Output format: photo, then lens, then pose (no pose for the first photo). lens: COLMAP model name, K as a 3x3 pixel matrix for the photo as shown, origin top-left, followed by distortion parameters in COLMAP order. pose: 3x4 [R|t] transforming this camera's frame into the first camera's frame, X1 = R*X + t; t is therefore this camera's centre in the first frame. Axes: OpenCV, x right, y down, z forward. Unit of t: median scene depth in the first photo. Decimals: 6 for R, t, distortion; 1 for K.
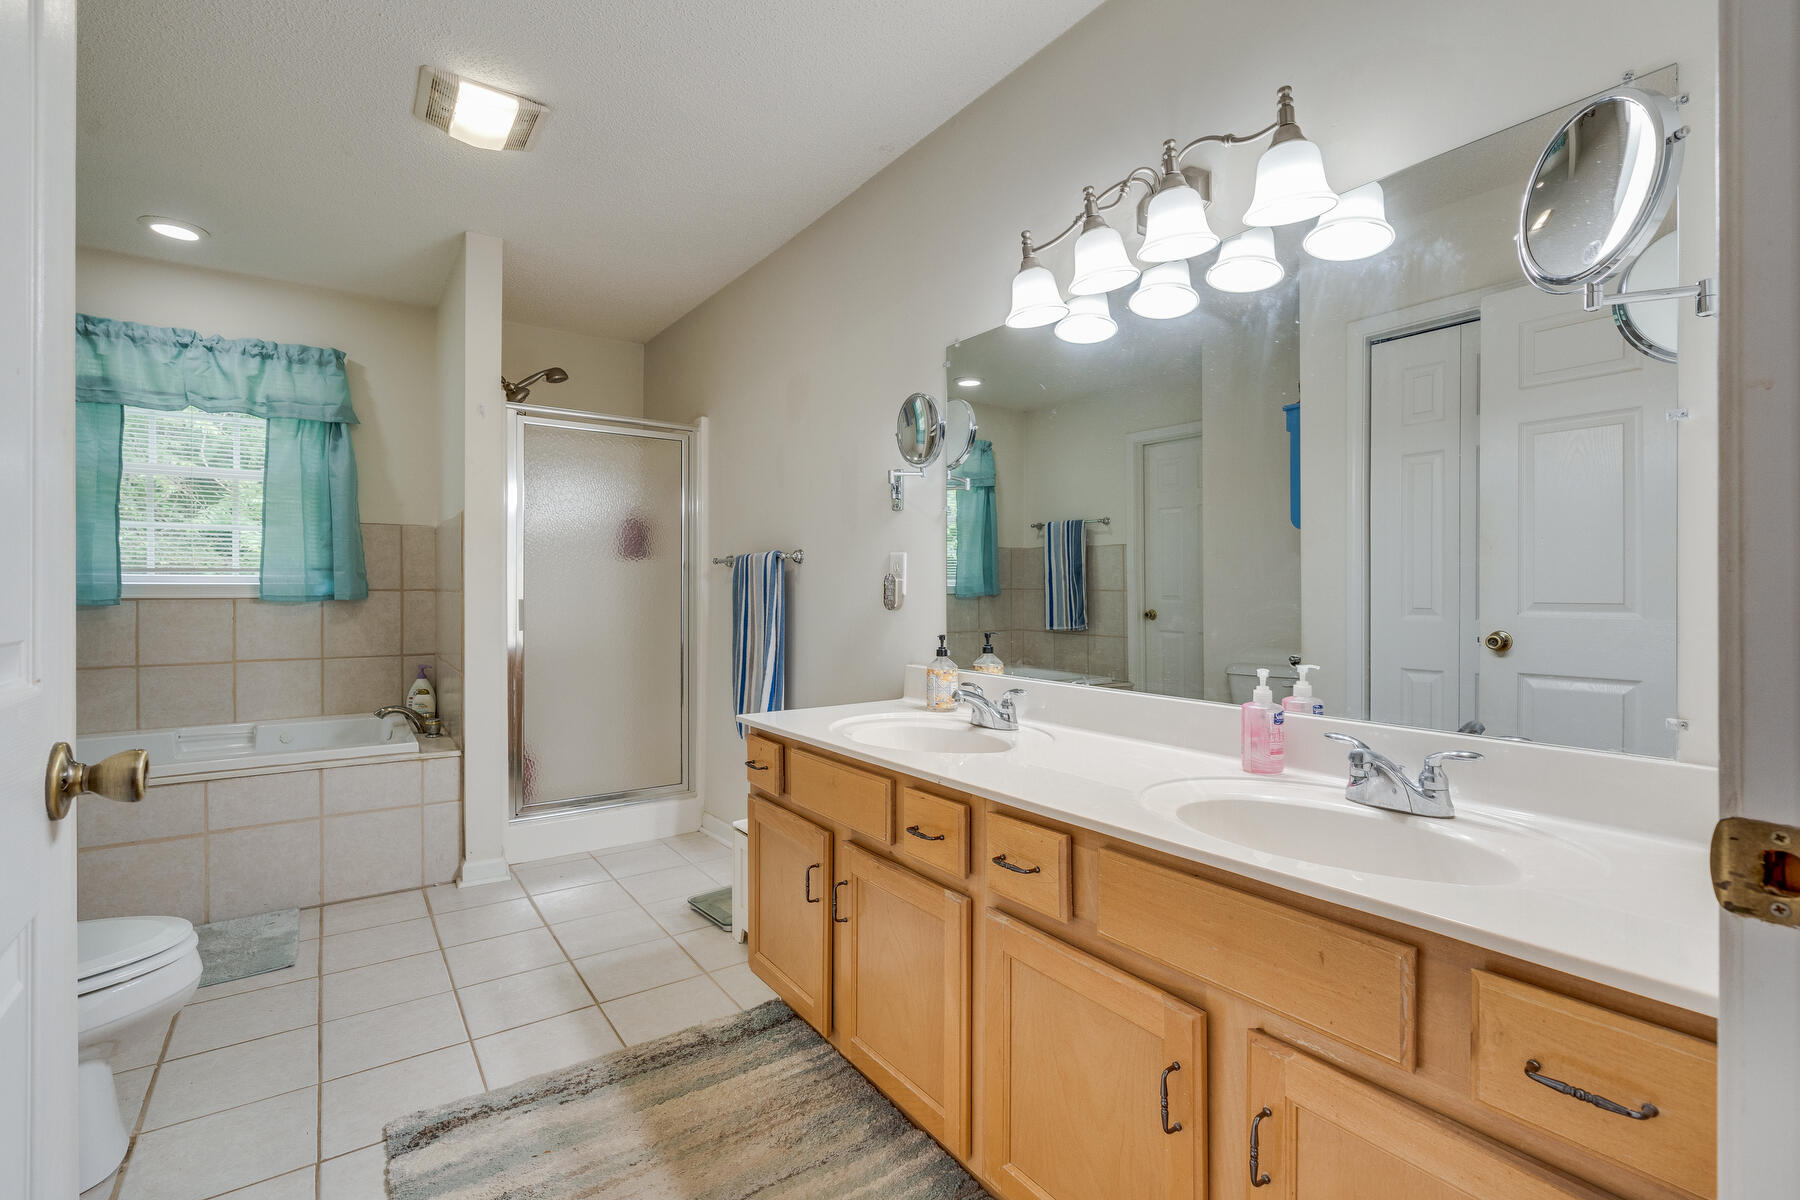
lens RADIAL K [[813.1, 0, 900.0], [0, 813.1, 600.0], [0, 0, 1]] dist [0.000026, 0.000008]
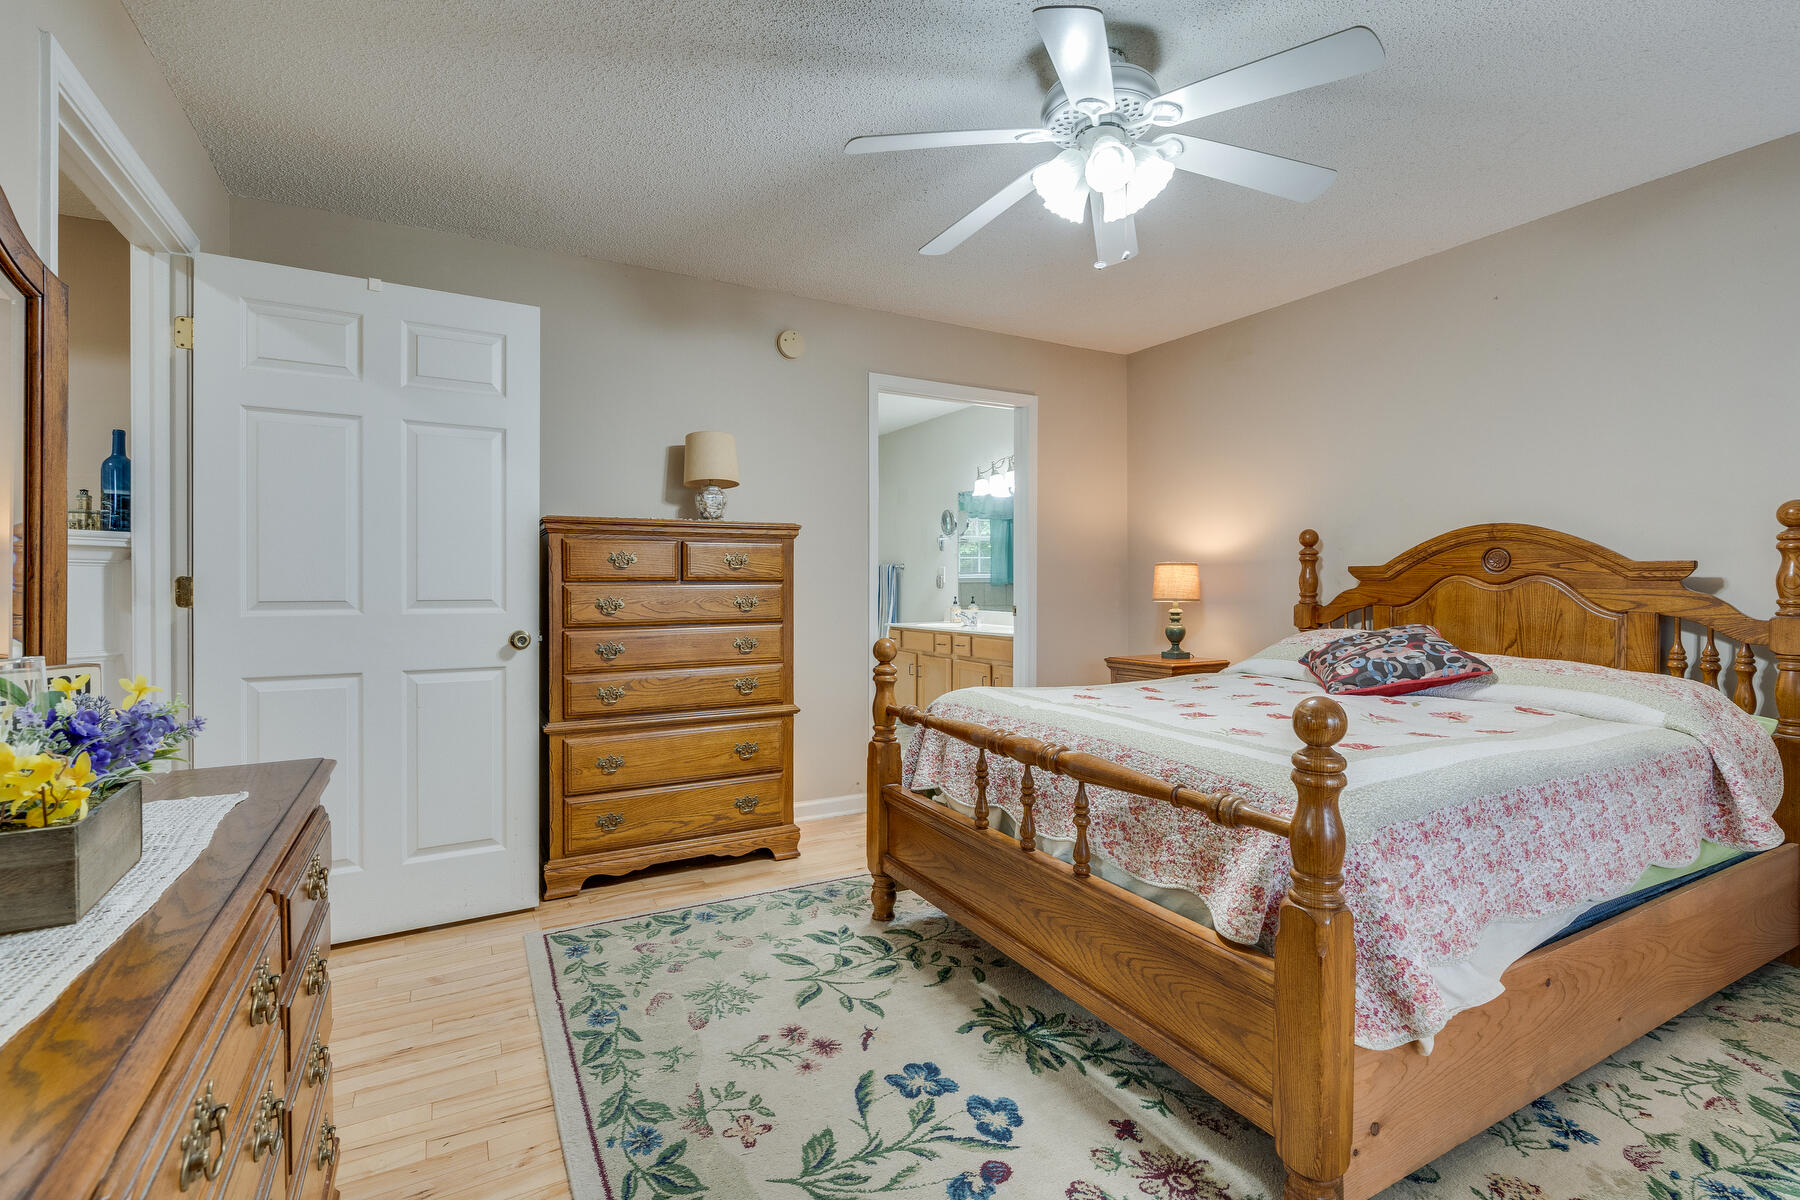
lens RADIAL K [[813.1, 0, 900.0], [0, 813.1, 600.0], [0, 0, 1]] dist [0.000026, 0.000008]
pose [[0.994303, 0.004510, -0.106497, 0.160869], [-0.003294, 0.999927, 0.011590, 0.022212], [0.106542, -0.011173, 0.994245, -1.853639]]
